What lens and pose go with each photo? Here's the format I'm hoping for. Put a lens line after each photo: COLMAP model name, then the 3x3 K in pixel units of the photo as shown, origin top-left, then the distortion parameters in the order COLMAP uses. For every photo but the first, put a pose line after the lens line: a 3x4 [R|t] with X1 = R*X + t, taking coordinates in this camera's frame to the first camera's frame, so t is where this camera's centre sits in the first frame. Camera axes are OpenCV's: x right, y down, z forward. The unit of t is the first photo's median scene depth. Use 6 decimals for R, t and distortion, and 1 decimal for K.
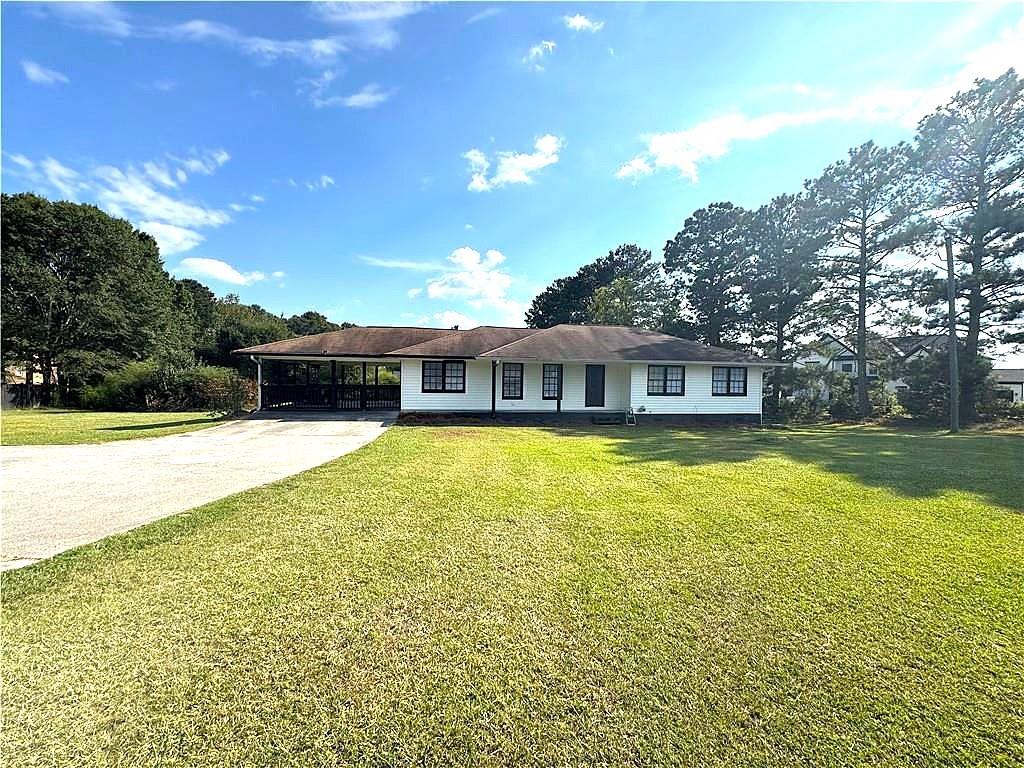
lens RADIAL K [[411.2, 0, 507.7], [0, 411.2, 377.2], [0, 0, 1]] dist [-0.003084, 0.001000]
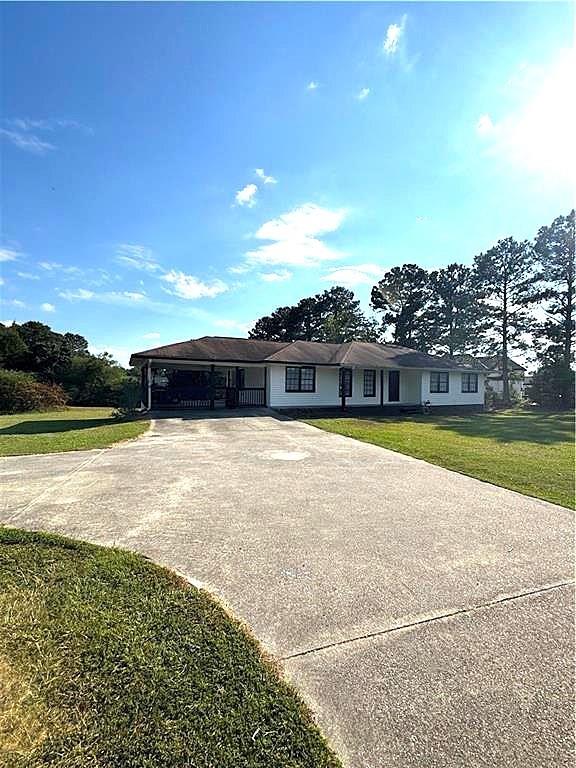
lens RADIAL K [[308.4, 0, 280.1], [0, 308.4, 376.1], [0, 0, 1]] dist [-0.003084, 0.001000]
pose [[0.957031, 0.005120, 0.289940, -0.486444], [0.000214, 0.999831, -0.018359, 0.006099], [-0.289985, 0.017633, 0.956869, 0.132284]]
